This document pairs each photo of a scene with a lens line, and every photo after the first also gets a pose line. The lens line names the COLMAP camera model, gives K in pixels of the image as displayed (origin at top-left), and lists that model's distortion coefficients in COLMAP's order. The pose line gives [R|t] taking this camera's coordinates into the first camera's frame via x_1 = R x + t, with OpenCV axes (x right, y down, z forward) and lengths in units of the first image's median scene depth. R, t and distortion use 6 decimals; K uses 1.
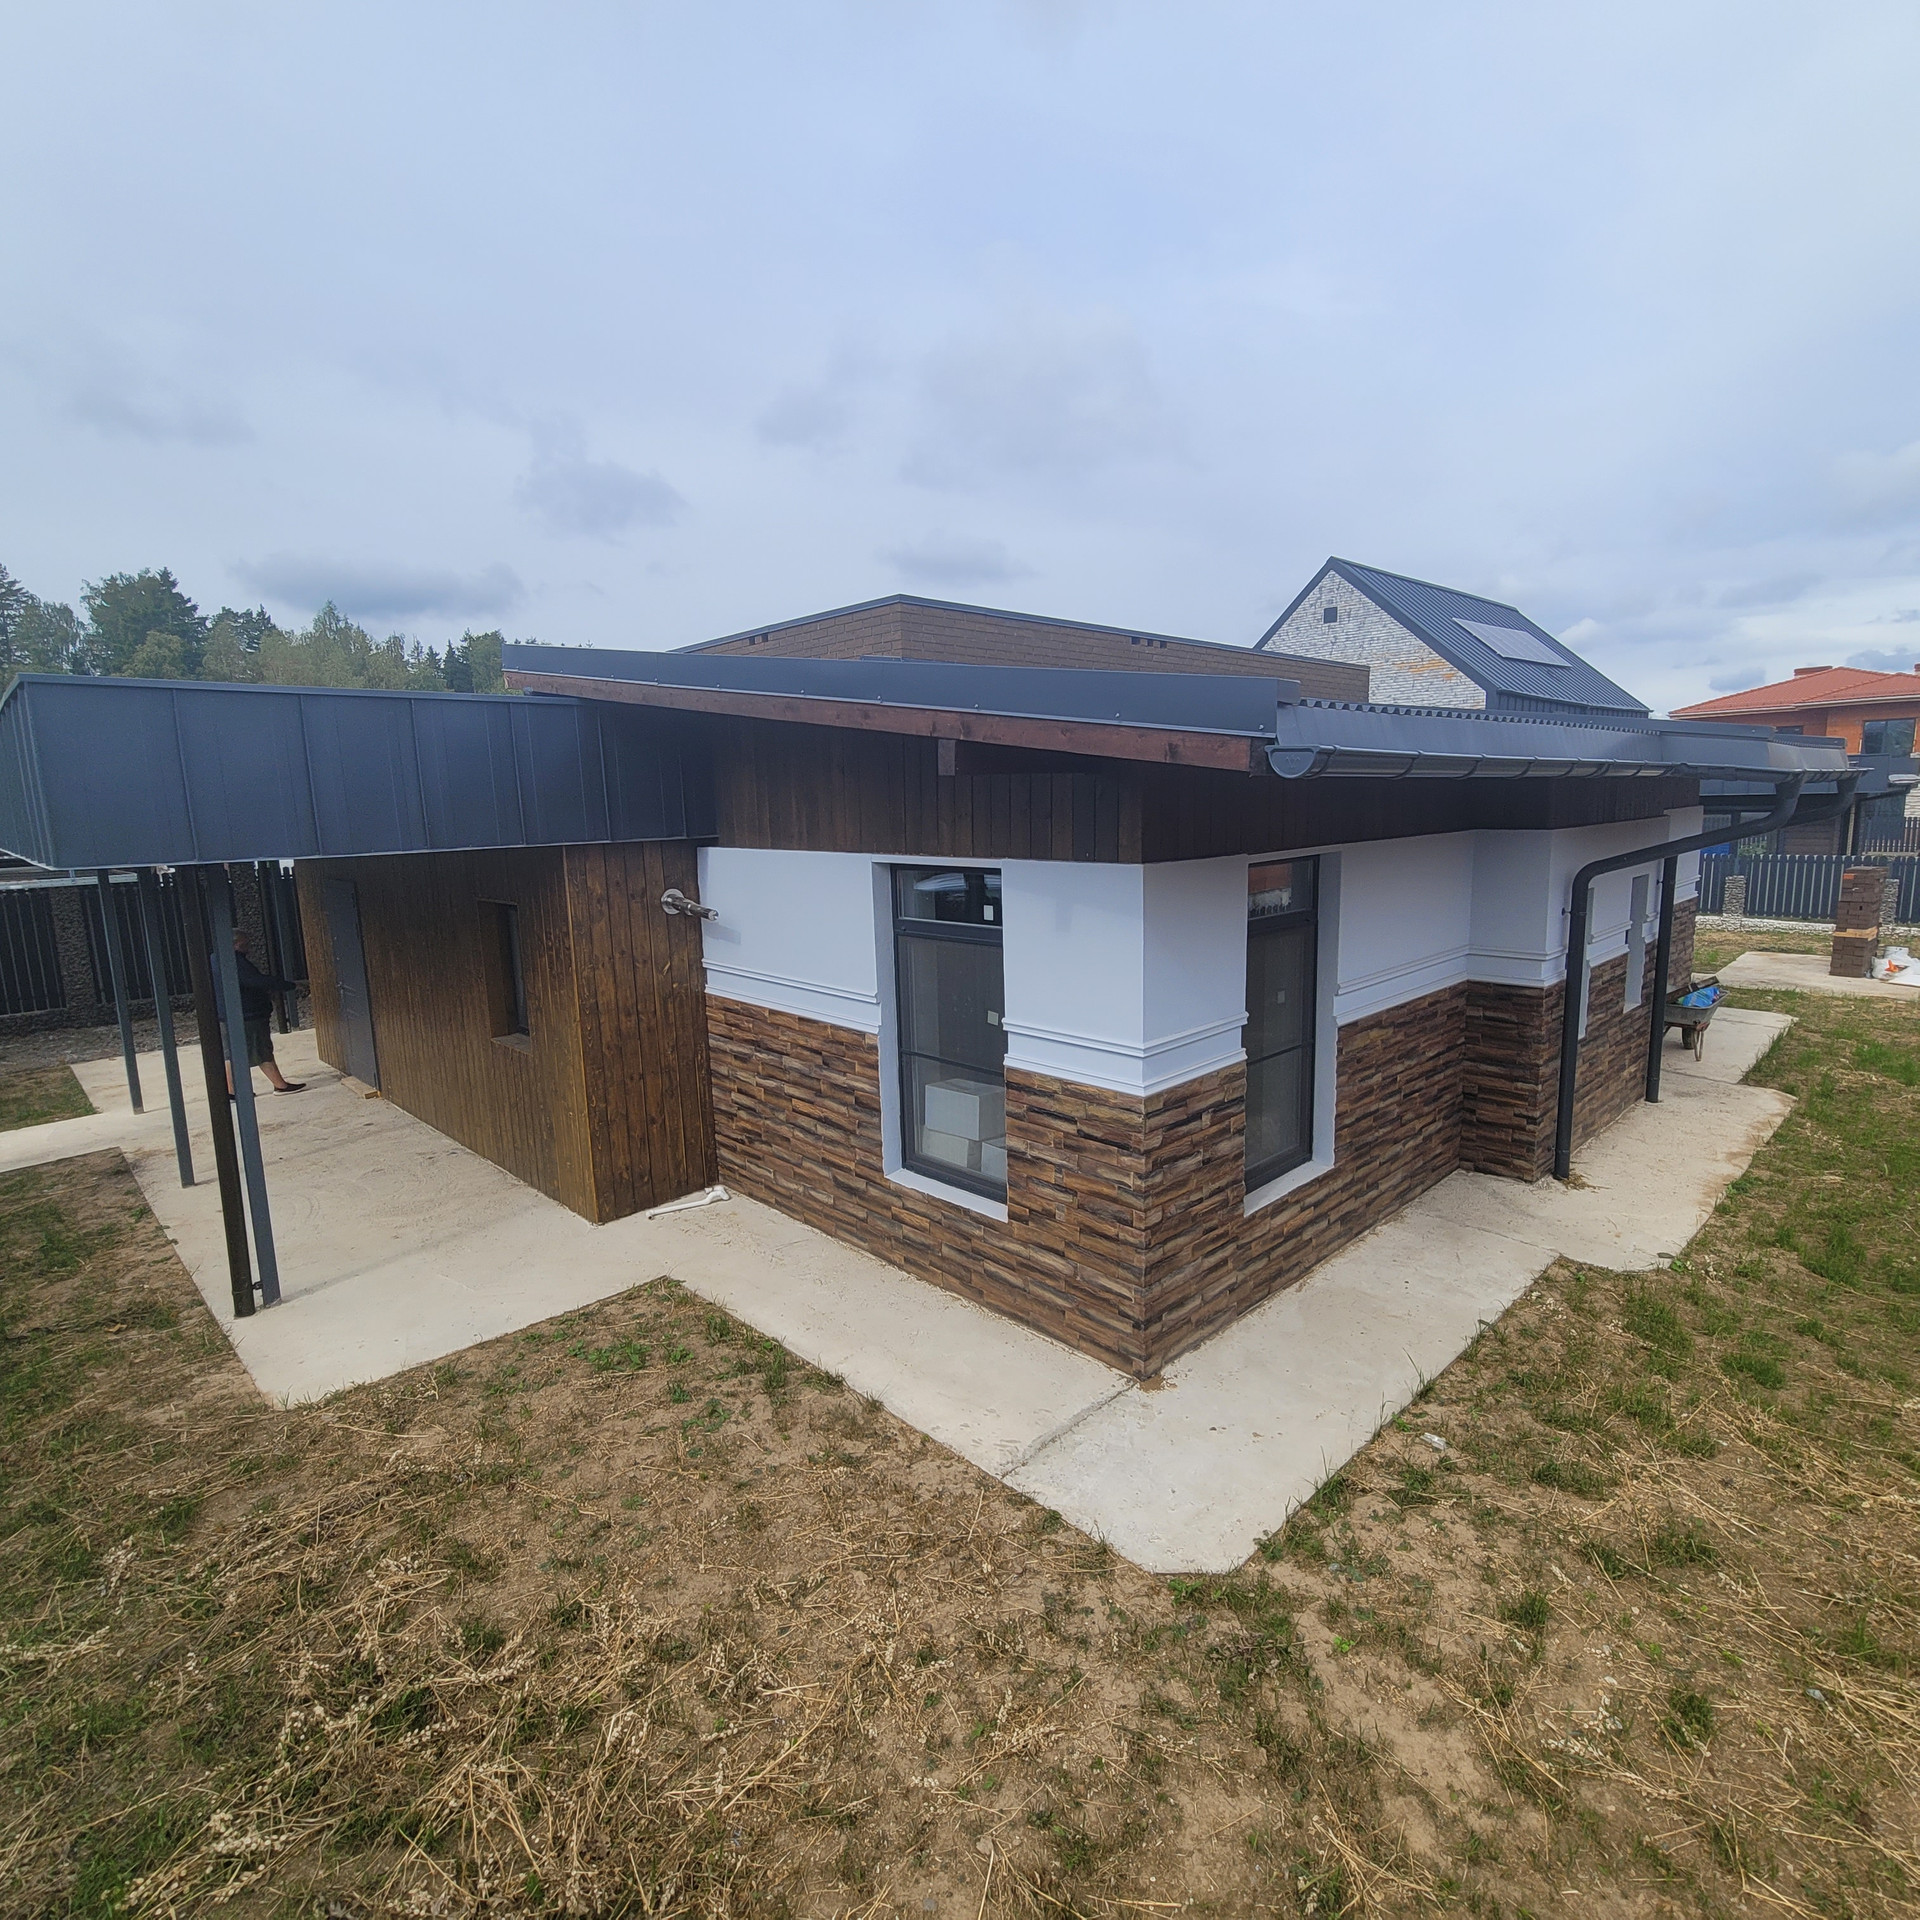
lens RADIAL K [[1052.1, 0, 960.0], [0, 1052.1, 960.0], [0, 0, 1]] dist [-0.003719, -0.000534]
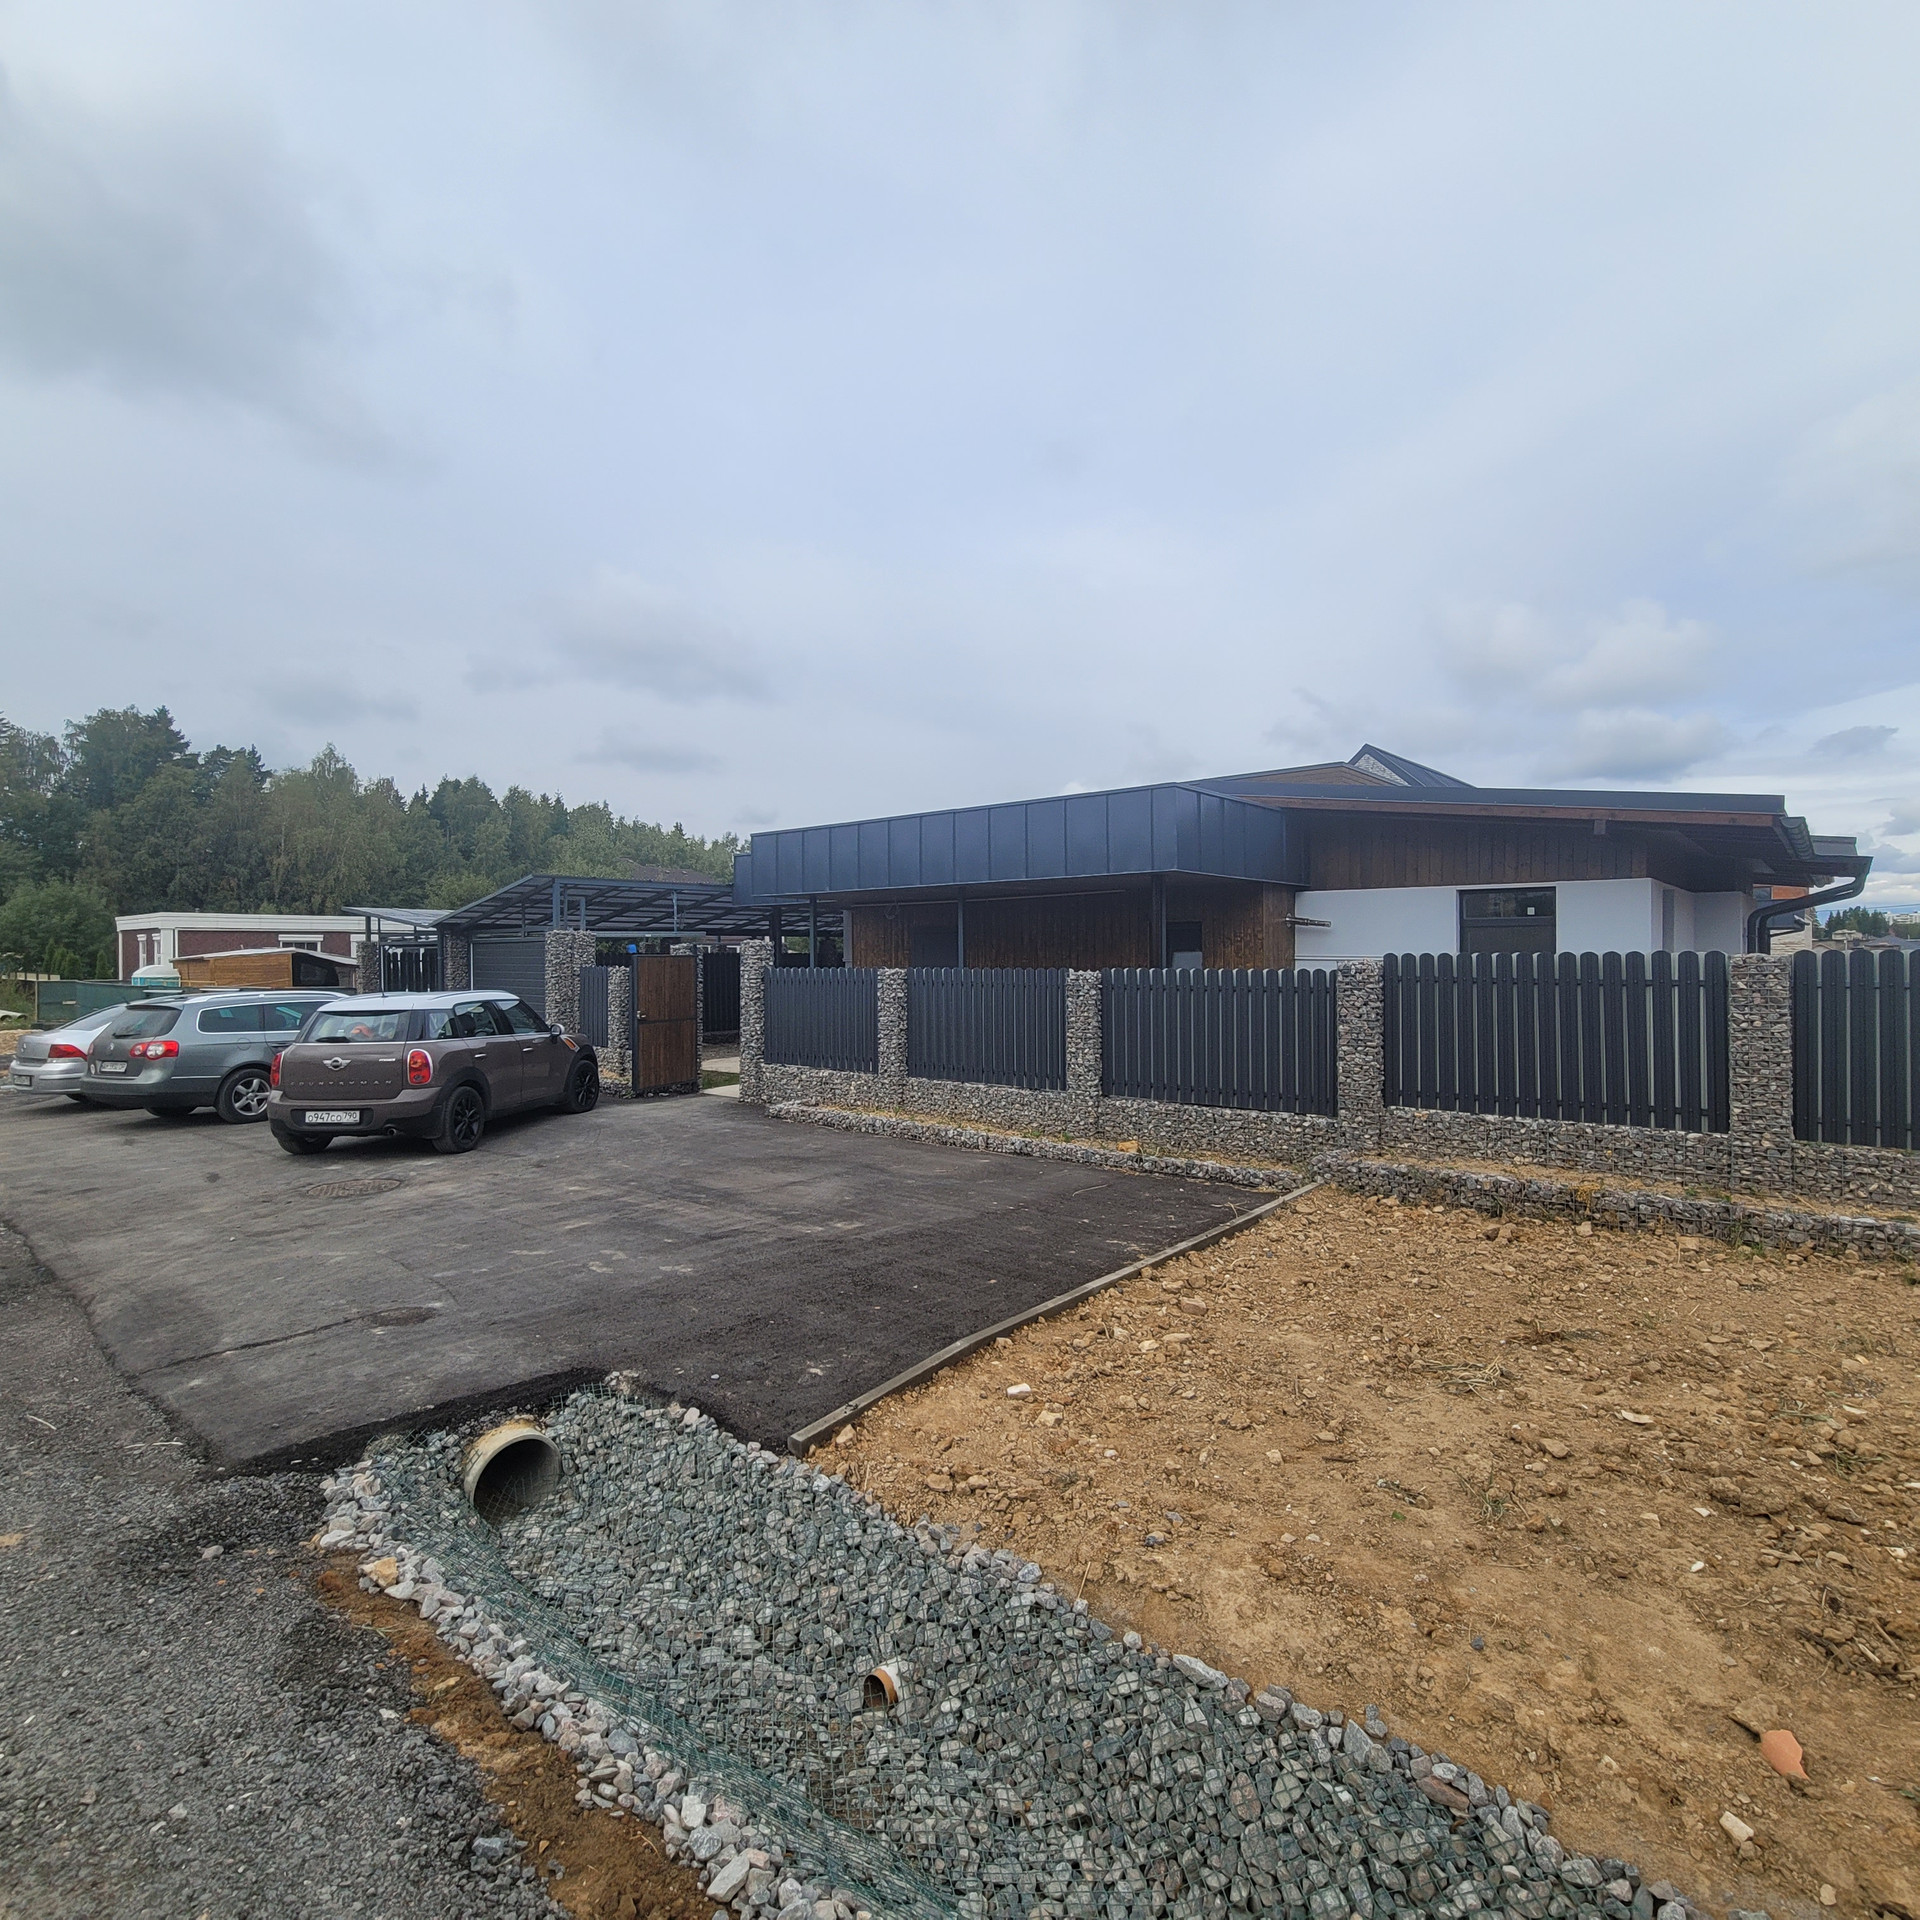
lens RADIAL K [[1052.1, 0, 960.0], [0, 1052.1, 960.0], [0, 0, 1]] dist [-0.003719, -0.000534]
pose [[0.993801, 0.017967, 0.109710, -0.748434], [-0.001457, 0.988875, -0.148742, 0.205929], [-0.111162, 0.147660, 0.982771, -0.516842]]
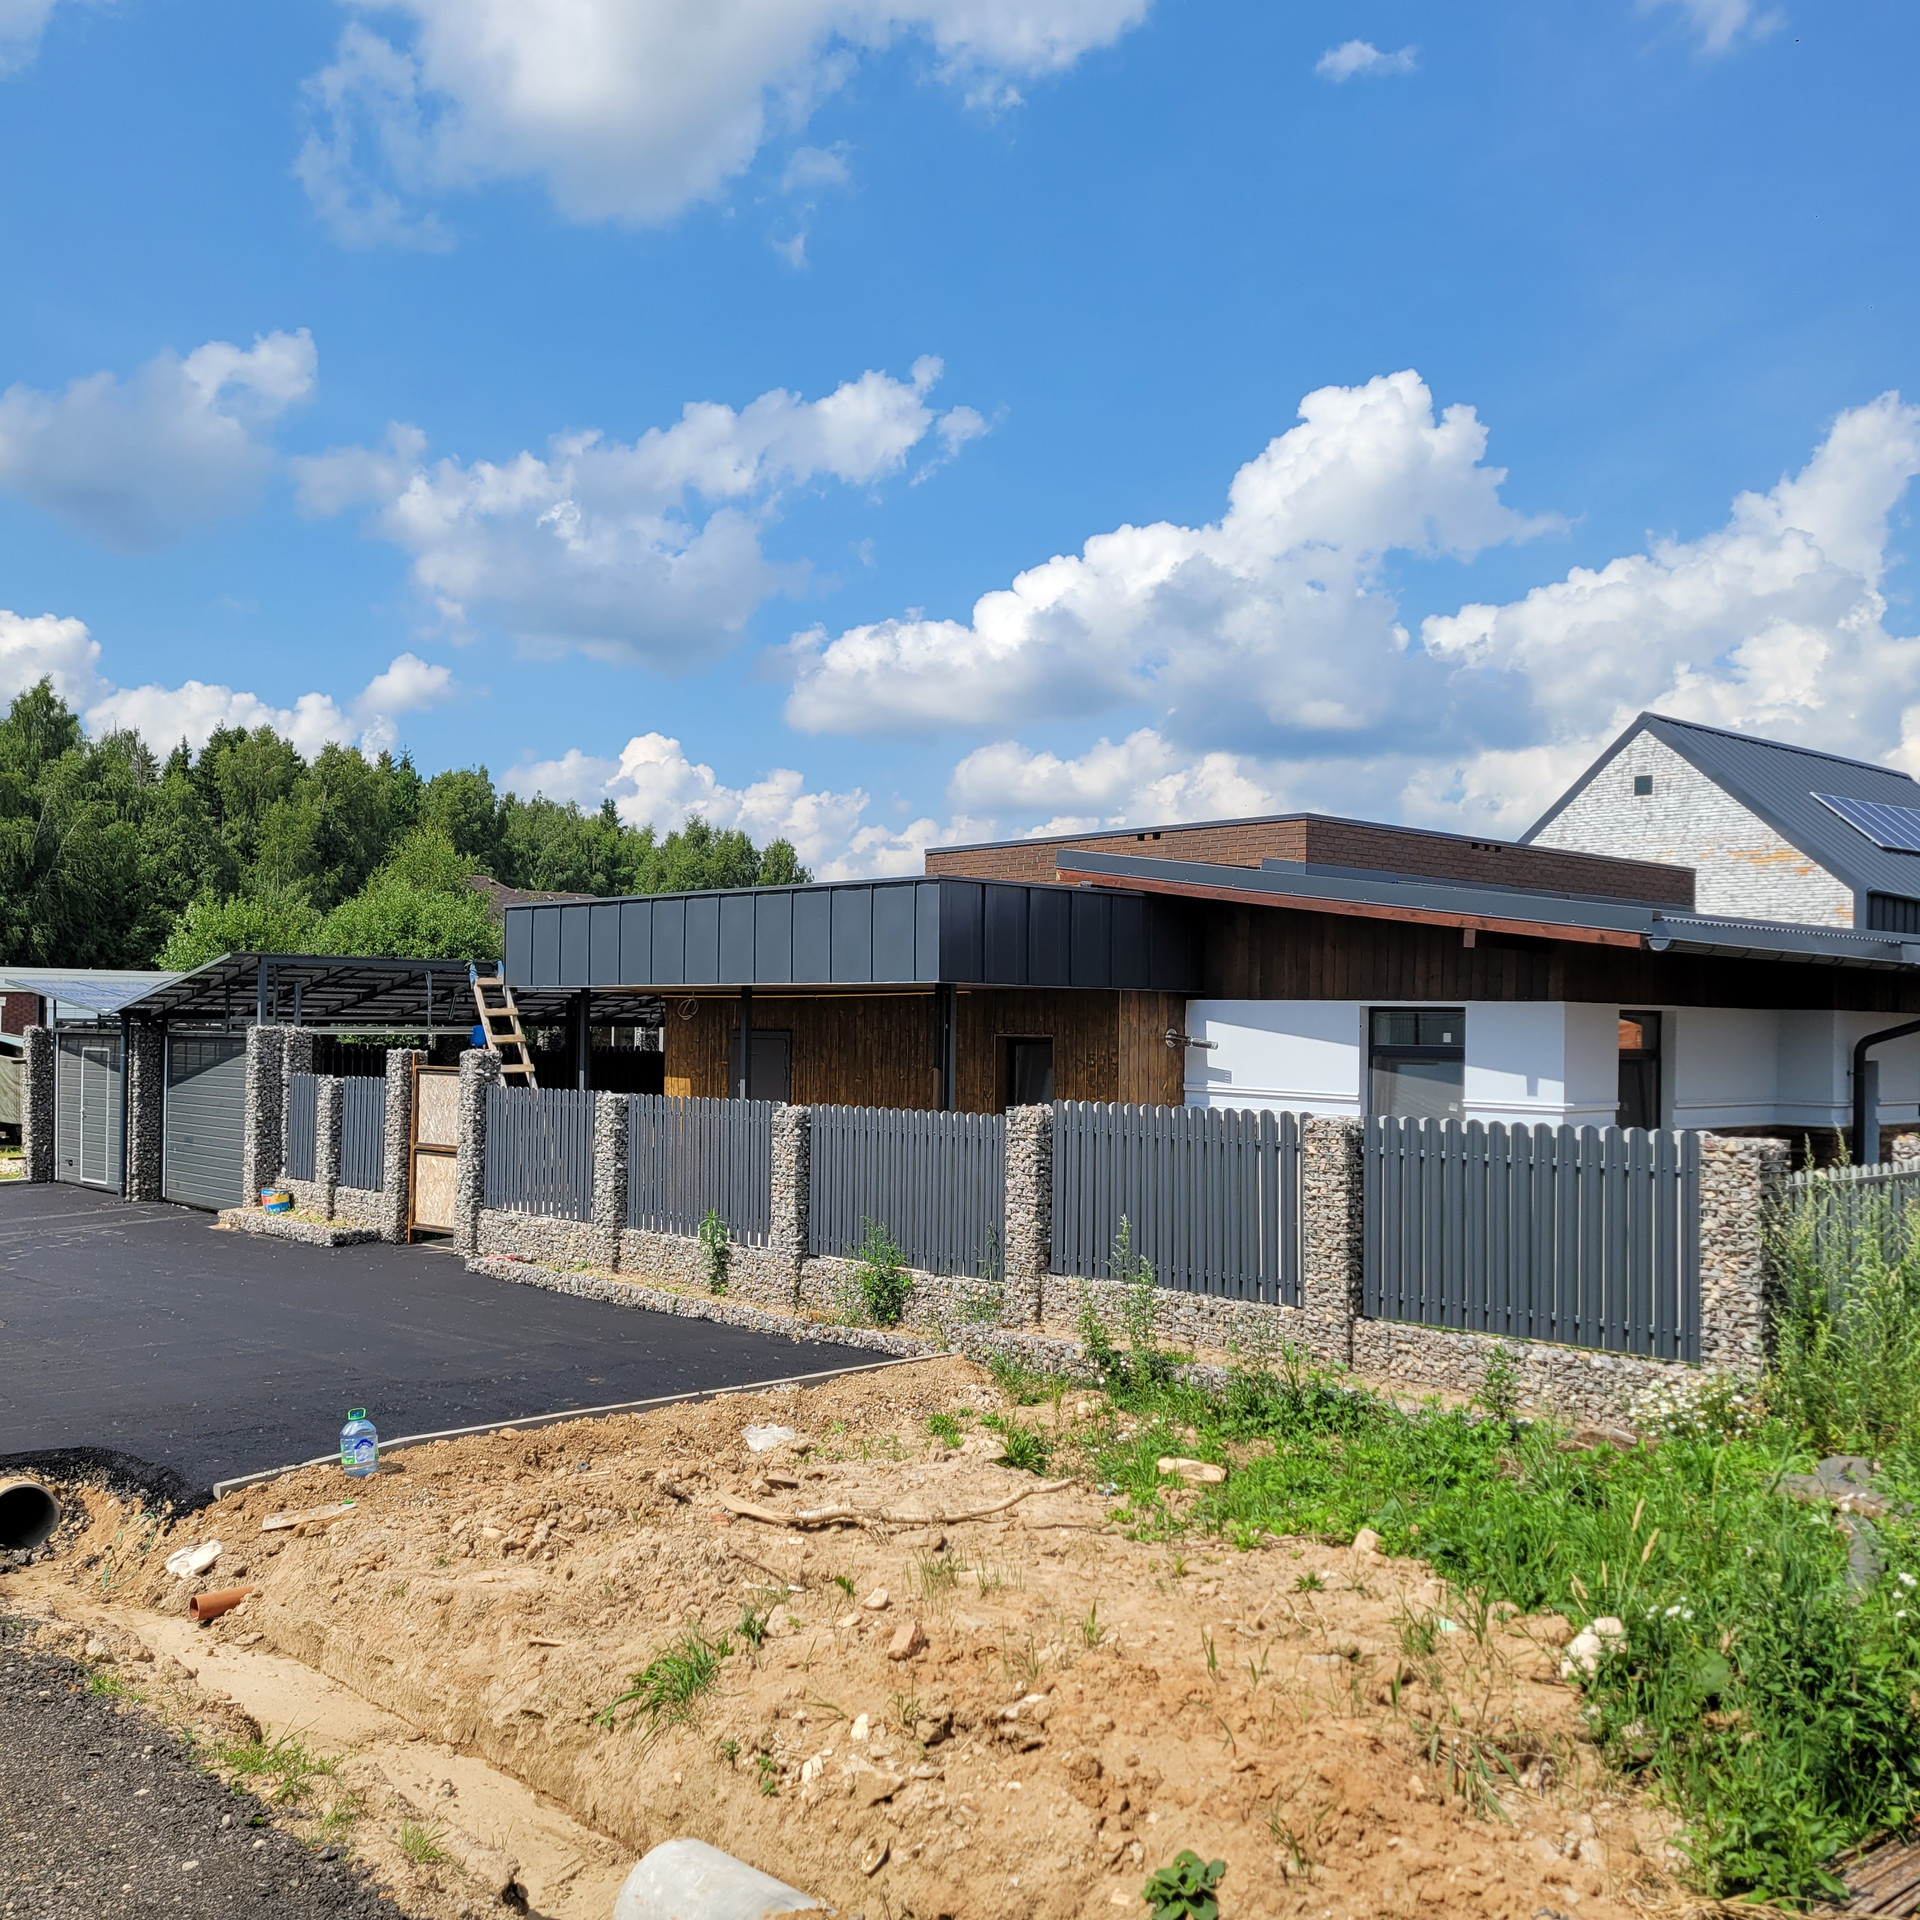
lens RADIAL K [[1955.4, 0, 879.9], [0, 1955.4, 1007.1], [0, 0, 1]] dist [0.052115, 0.012995]
pose [[0.998779, 0.039324, -0.029912, -0.414848], [-0.043683, 0.985700, -0.162749, 0.240329], [0.023084, 0.163857, 0.986214, -1.089346]]
